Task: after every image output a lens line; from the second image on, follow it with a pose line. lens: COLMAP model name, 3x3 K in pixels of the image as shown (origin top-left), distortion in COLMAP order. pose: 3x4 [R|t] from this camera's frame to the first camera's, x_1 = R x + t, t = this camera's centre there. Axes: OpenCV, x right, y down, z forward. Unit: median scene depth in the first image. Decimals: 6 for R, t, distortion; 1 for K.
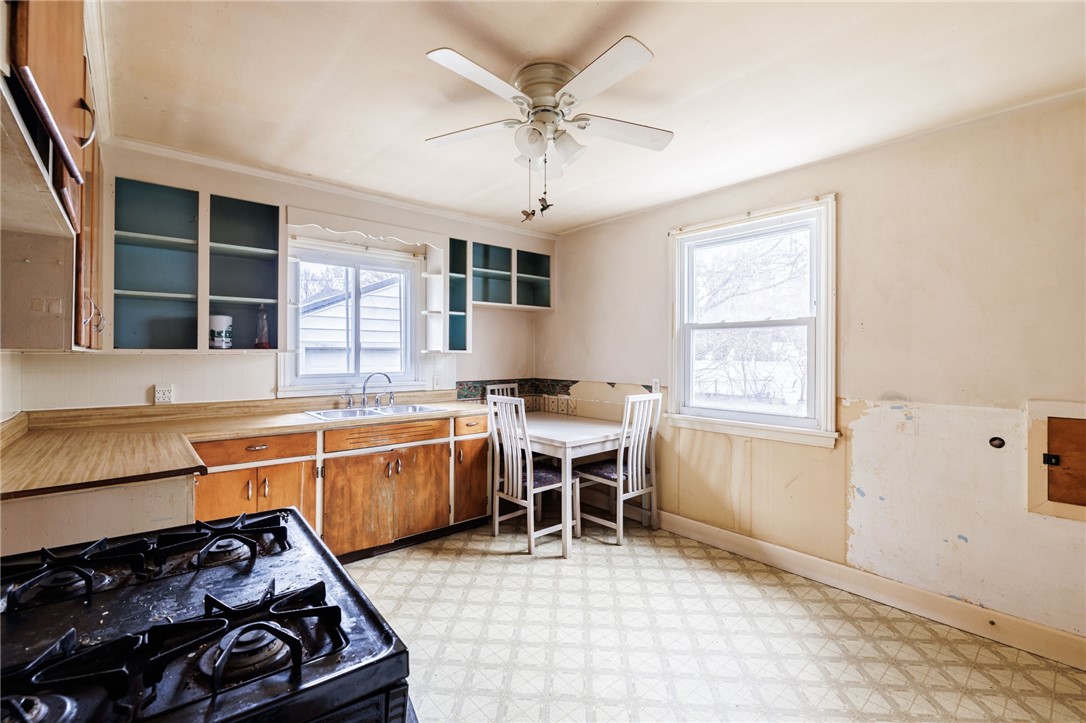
lens RADIAL K [[470.6, 0, 535.1], [0, 470.6, 354.0], [0, 0, 1]] dist [0.003105, 0.000083]
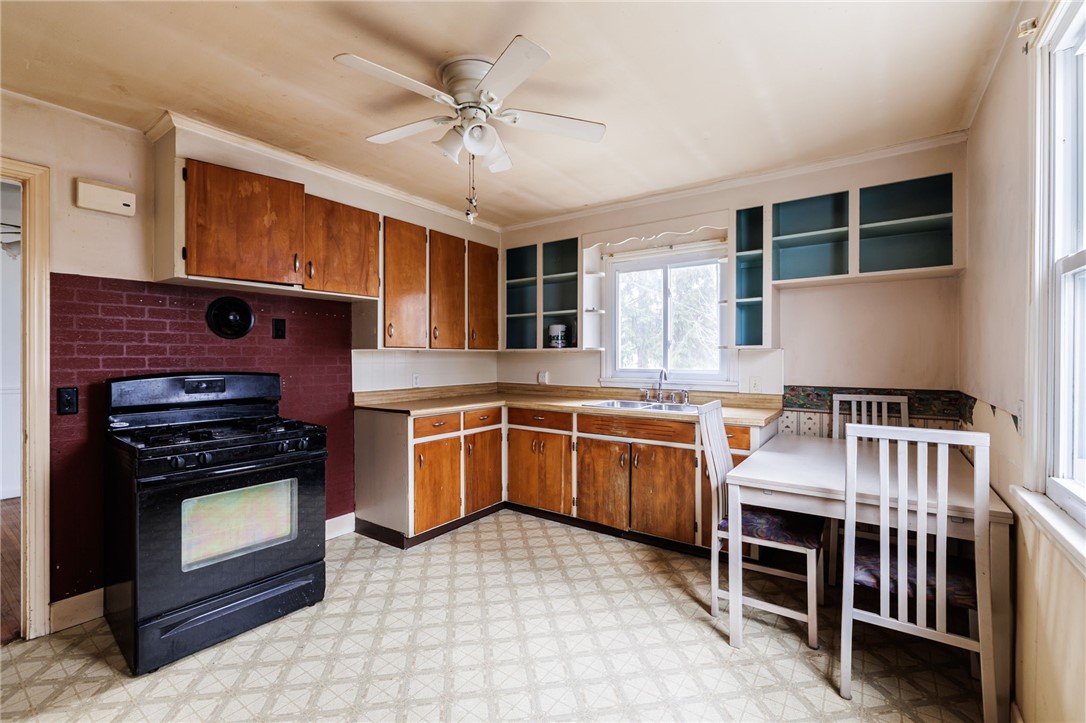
lens RADIAL K [[470.6, 0, 542.1], [0, 470.6, 357.1], [0, 0, 1]] dist [0.003105, 0.000083]
pose [[0.248972, 0.002766, -0.968507, 0.712702], [0.002804, 0.999990, 0.003577, 0.011279], [0.968507, -0.003606, 0.248962, 0.604949]]
